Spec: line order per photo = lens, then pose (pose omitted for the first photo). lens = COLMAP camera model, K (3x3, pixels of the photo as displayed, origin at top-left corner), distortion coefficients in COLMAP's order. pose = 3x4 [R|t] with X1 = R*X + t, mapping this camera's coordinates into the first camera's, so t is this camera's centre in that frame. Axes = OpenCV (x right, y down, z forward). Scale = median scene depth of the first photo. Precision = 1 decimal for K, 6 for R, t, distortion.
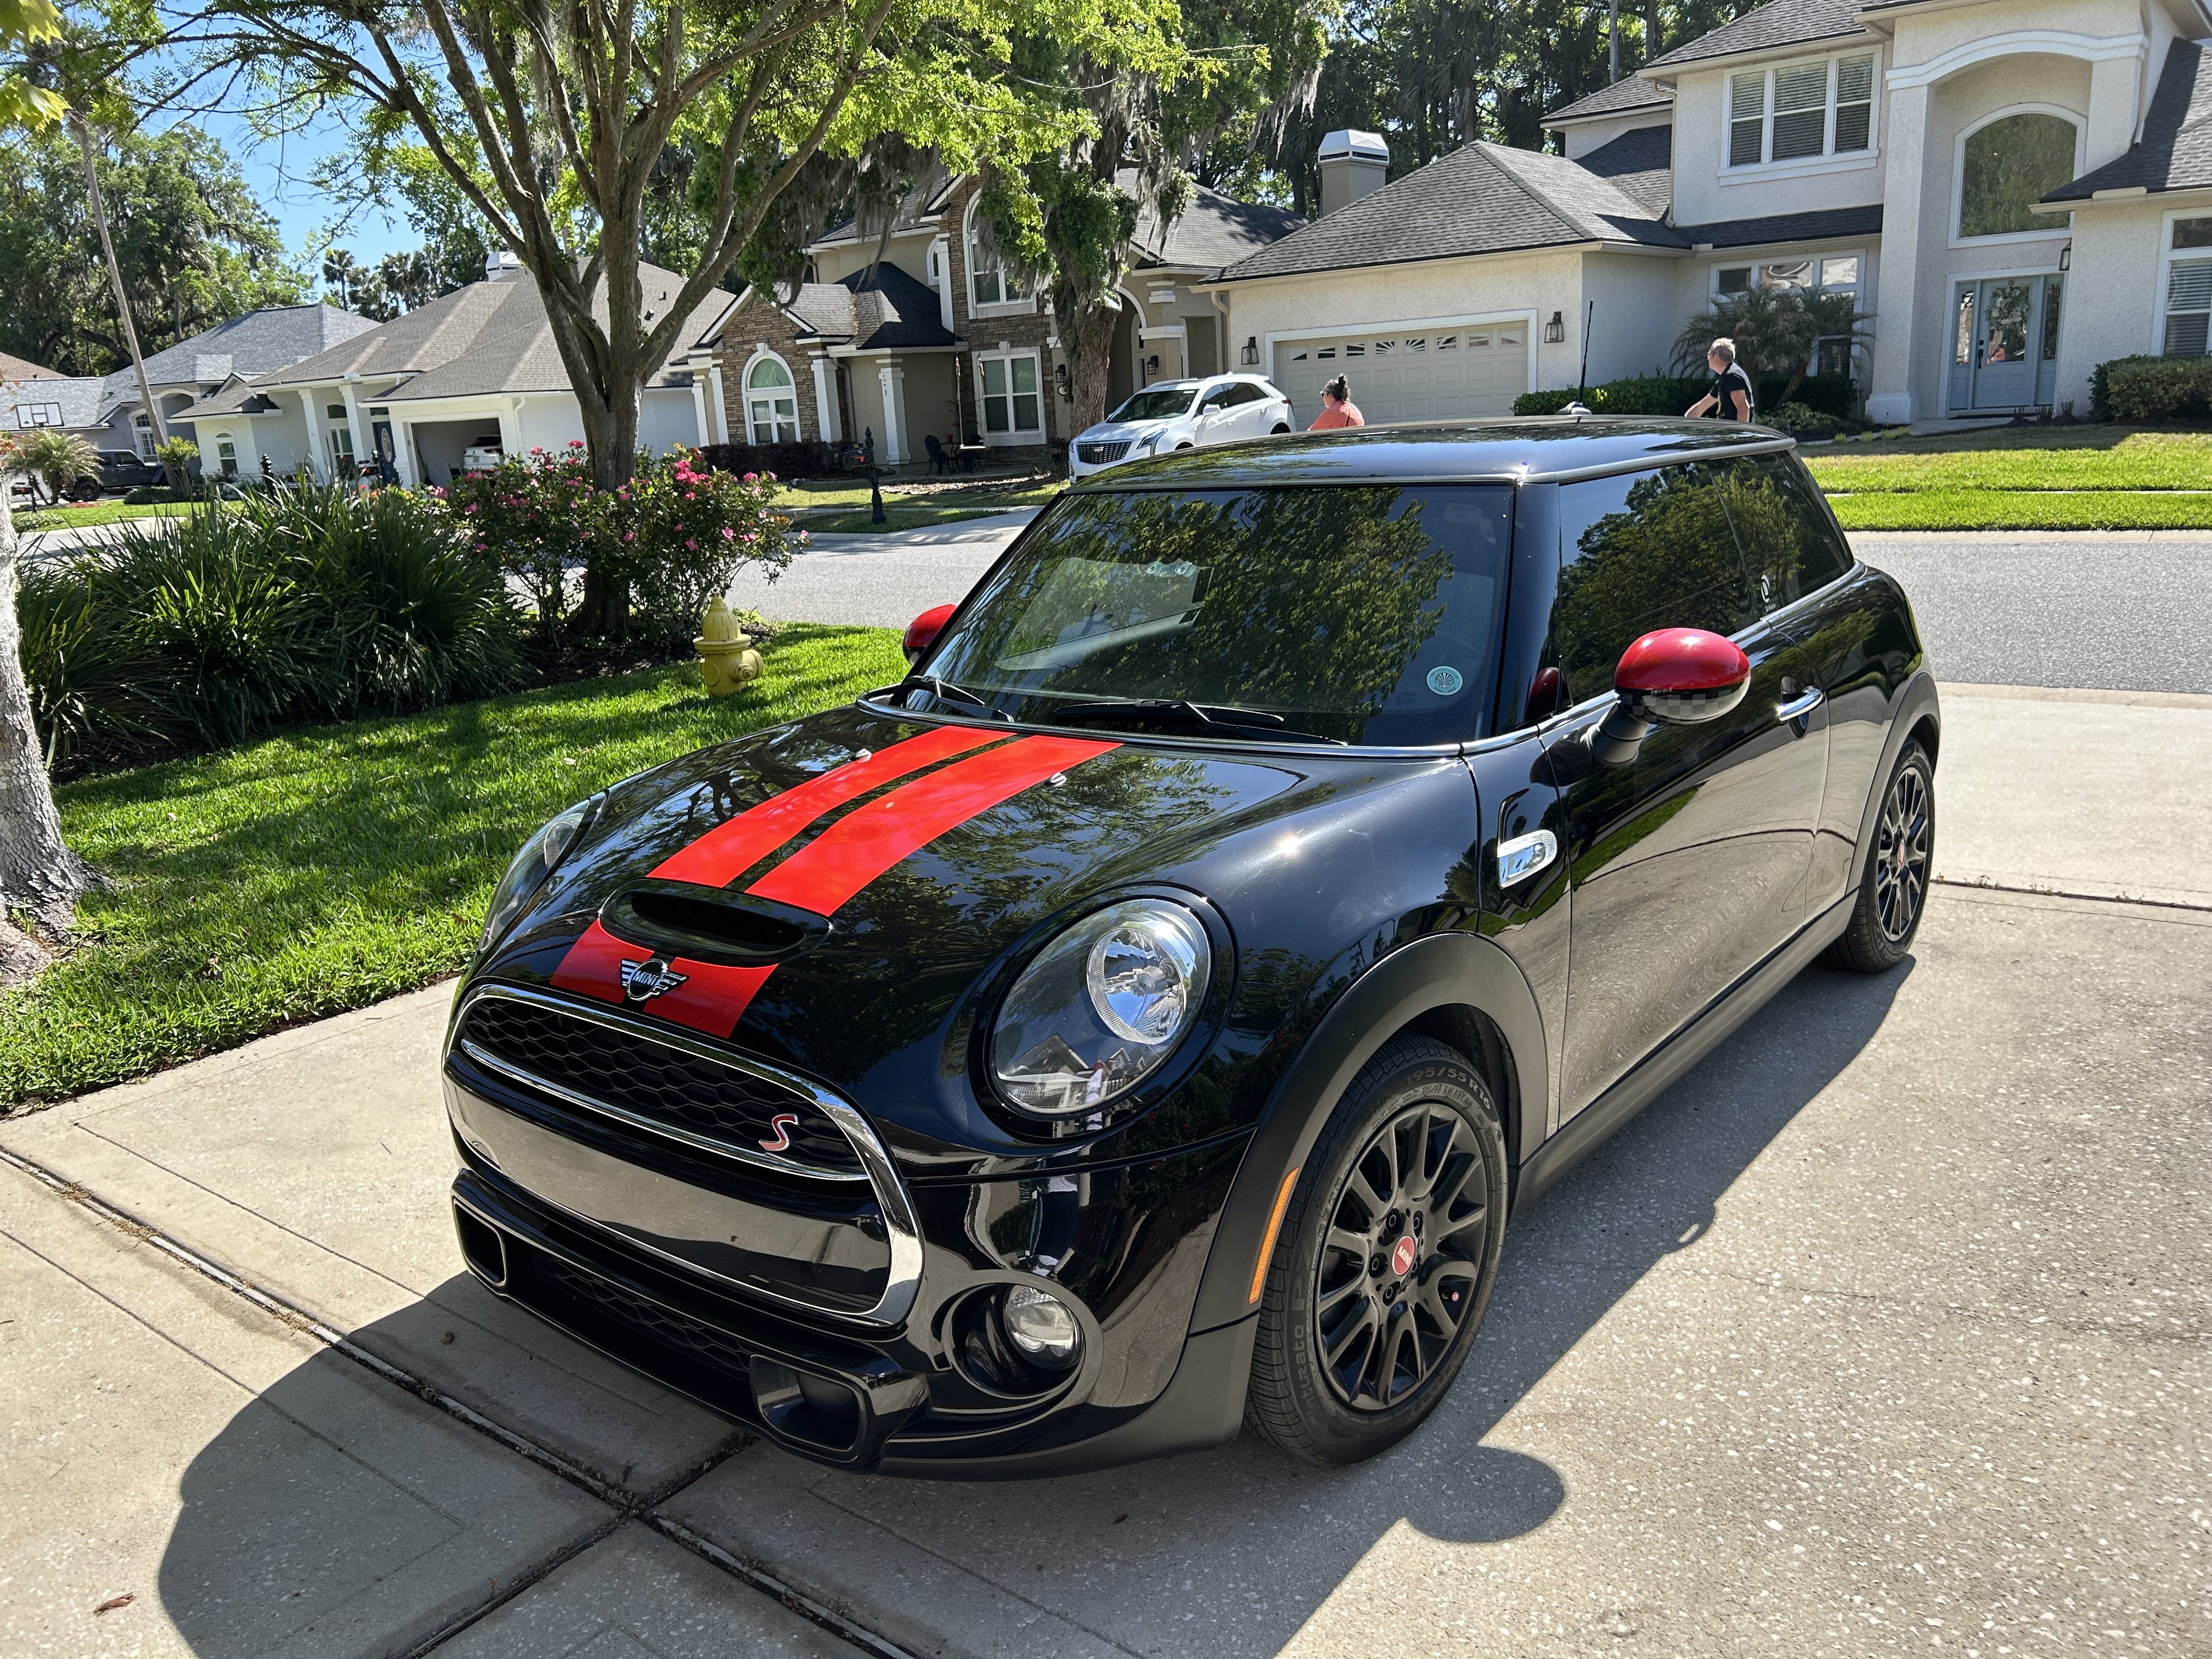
lens RADIAL K [[1665.2, 0, 1071.7], [0, 1665.2, 834.3], [0, 0, 1]] dist [0.046129, -0.044981]
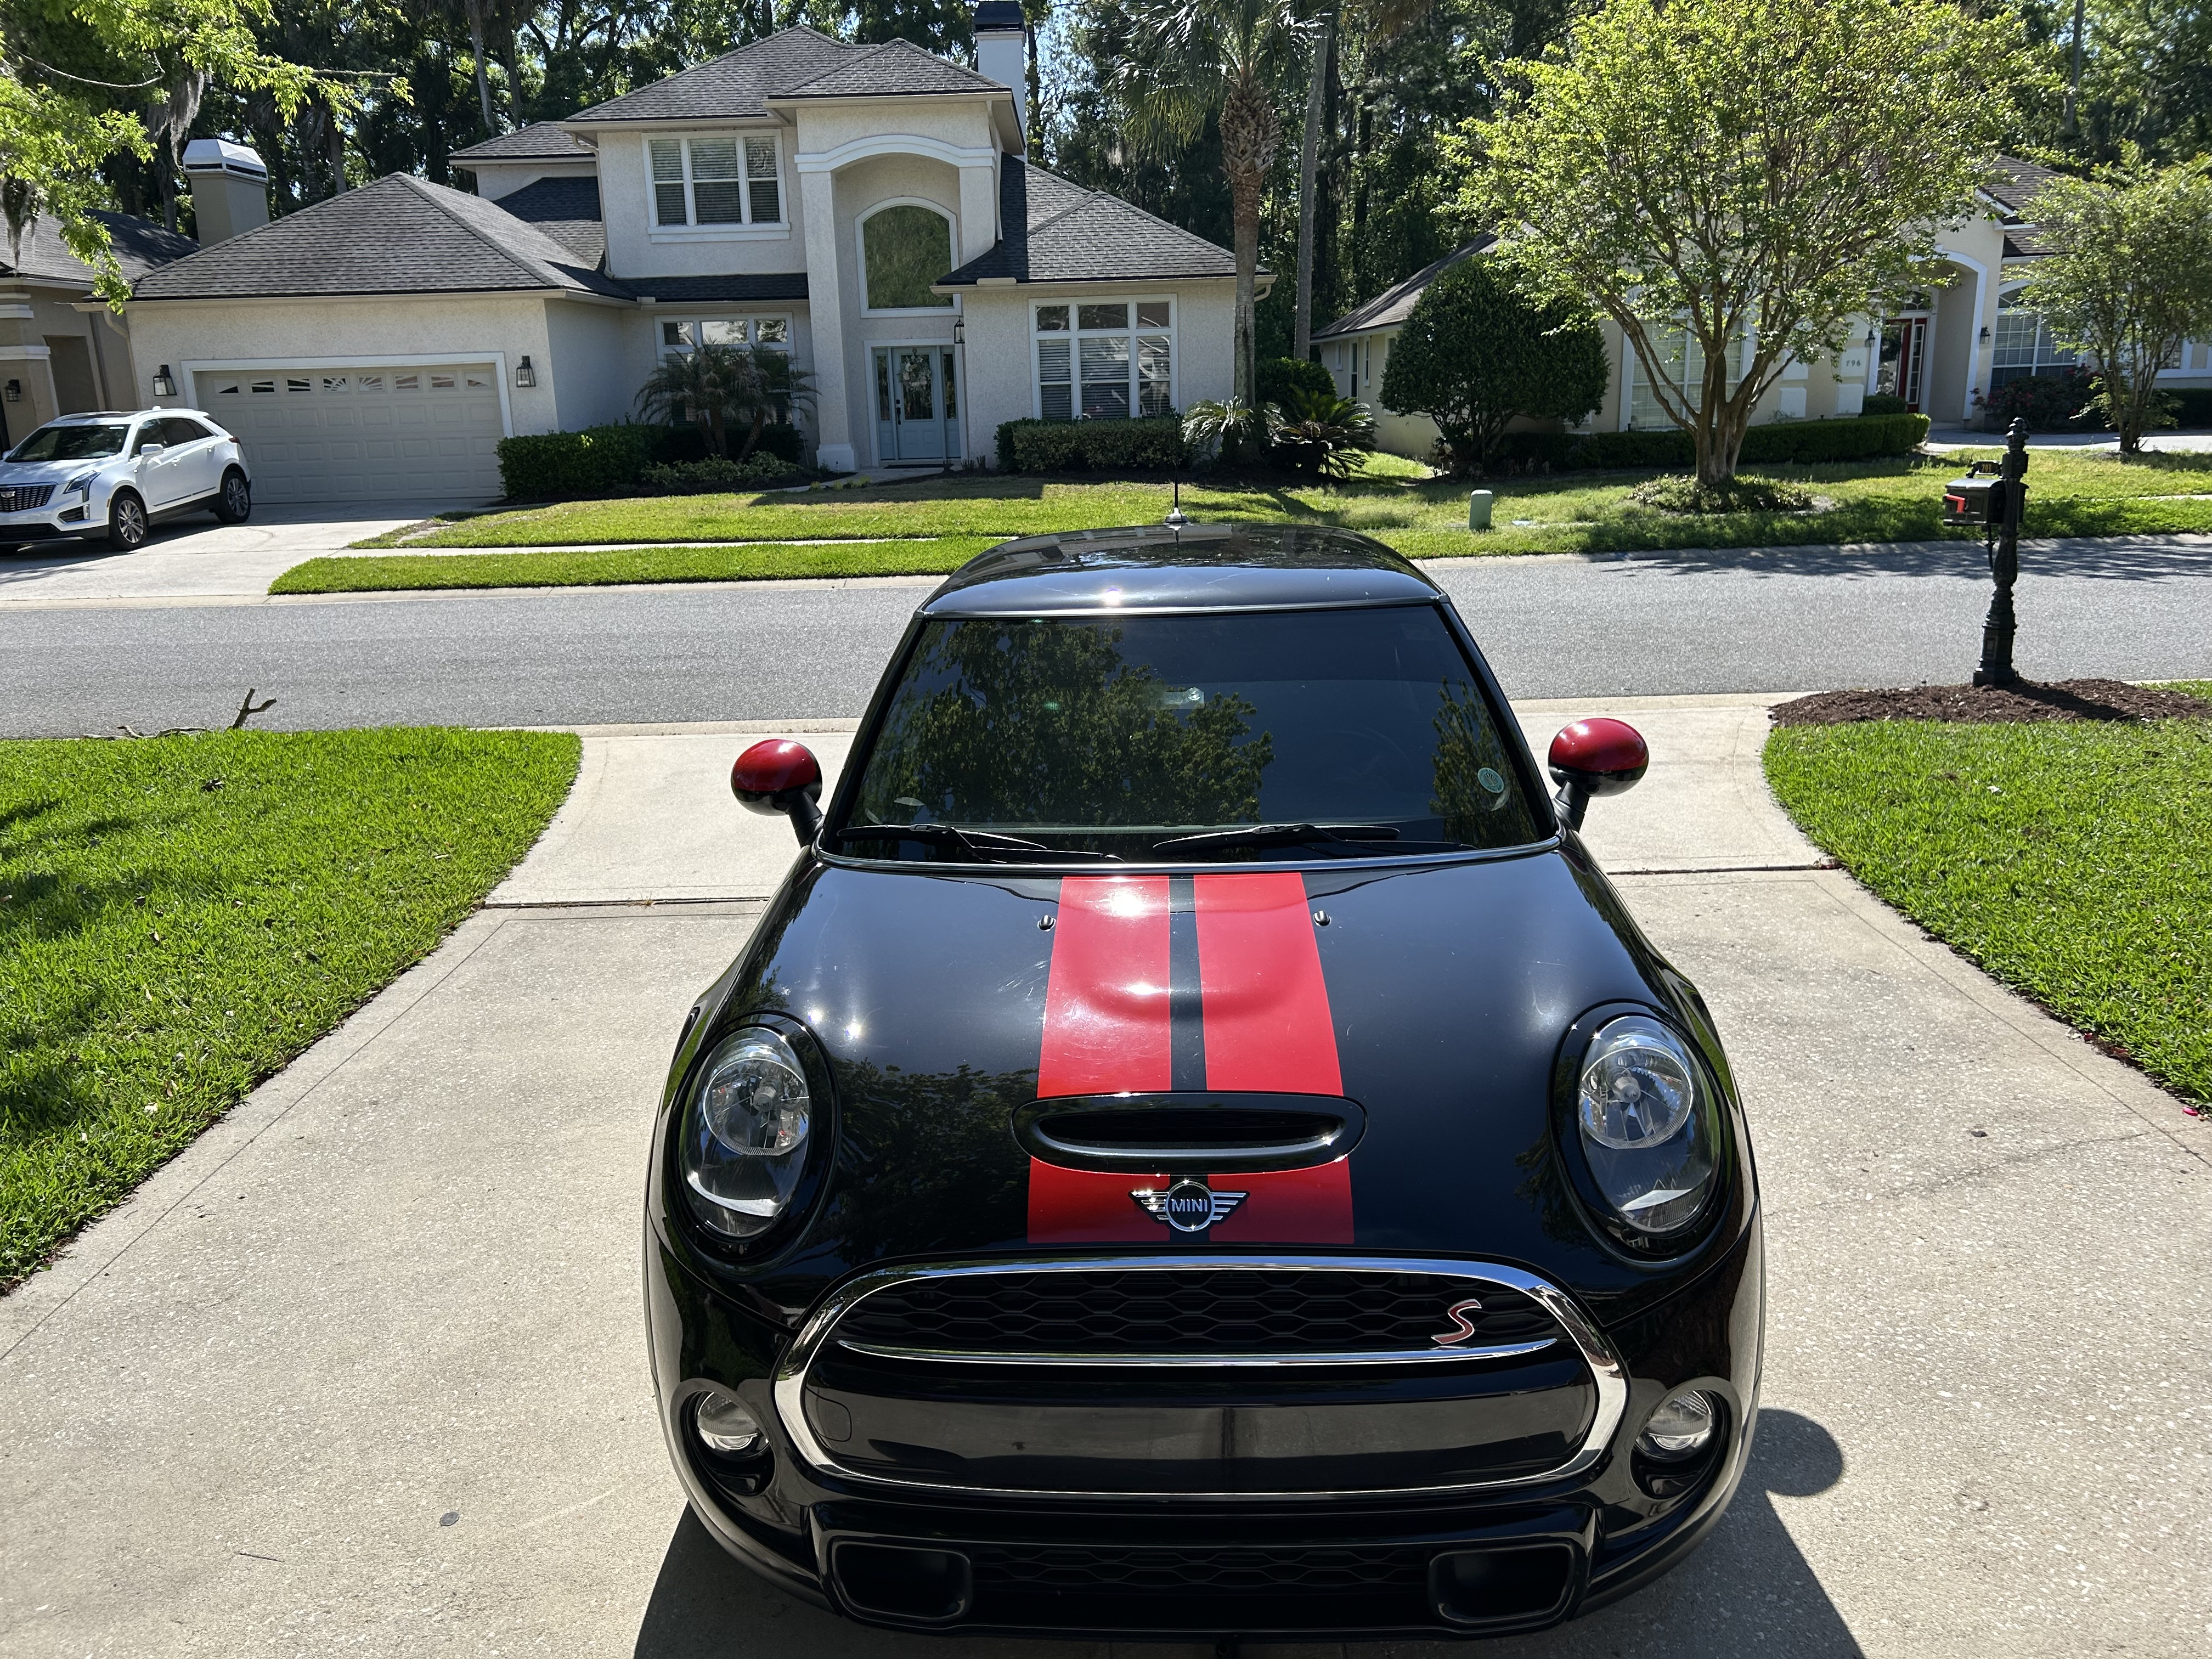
lens RADIAL K [[1665.2, 0, 1071.7], [0, 1665.2, 834.3], [0, 0, 1]] dist [0.046129, -0.044981]
pose [[0.807722, -0.123769, 0.576426, -0.056641], [0.135088, 0.990557, 0.023396, -0.010320], [-0.573879, 0.058971, 0.816814, 0.018625]]
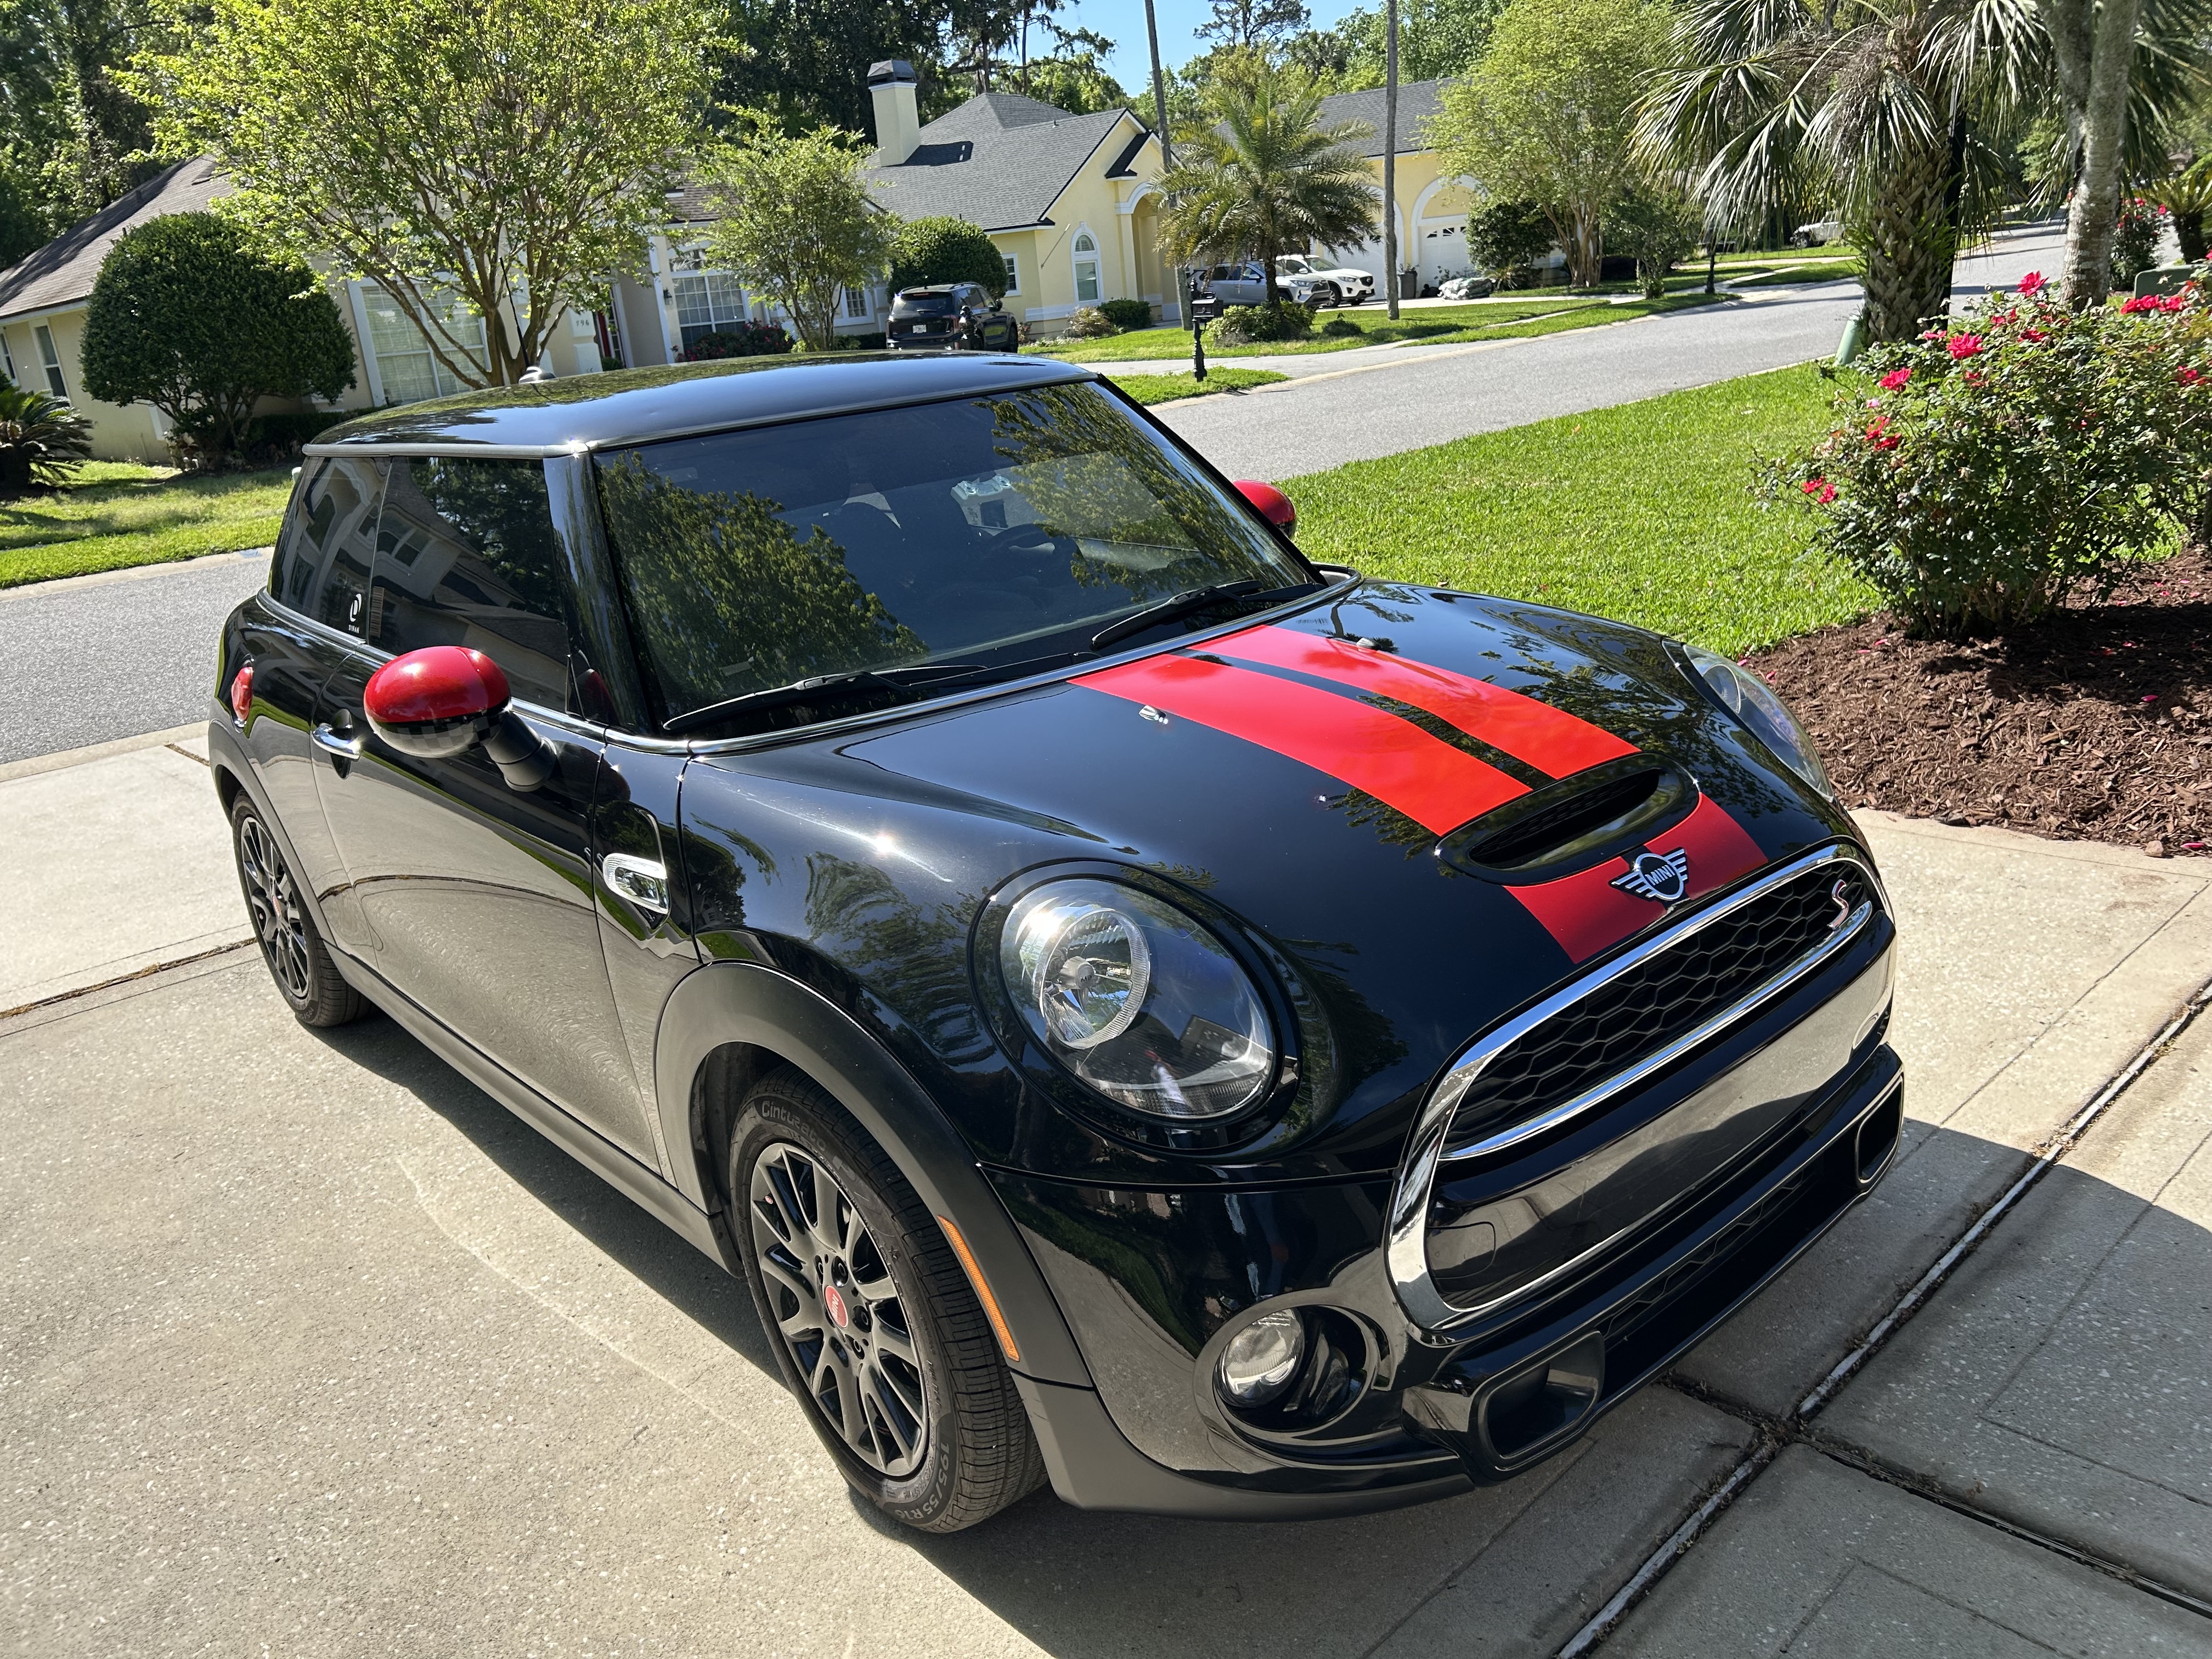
lens RADIAL K [[1670.6, 0, 1131.6], [0, 1670.6, 823.5], [0, 0, 1]] dist [0.060358, -0.066256]
pose [[0.157793, -0.264427, 0.951409, -0.077397], [0.332115, 0.921563, 0.201049, -0.014099], [-0.929947, 0.284253, 0.233237, 0.072358]]
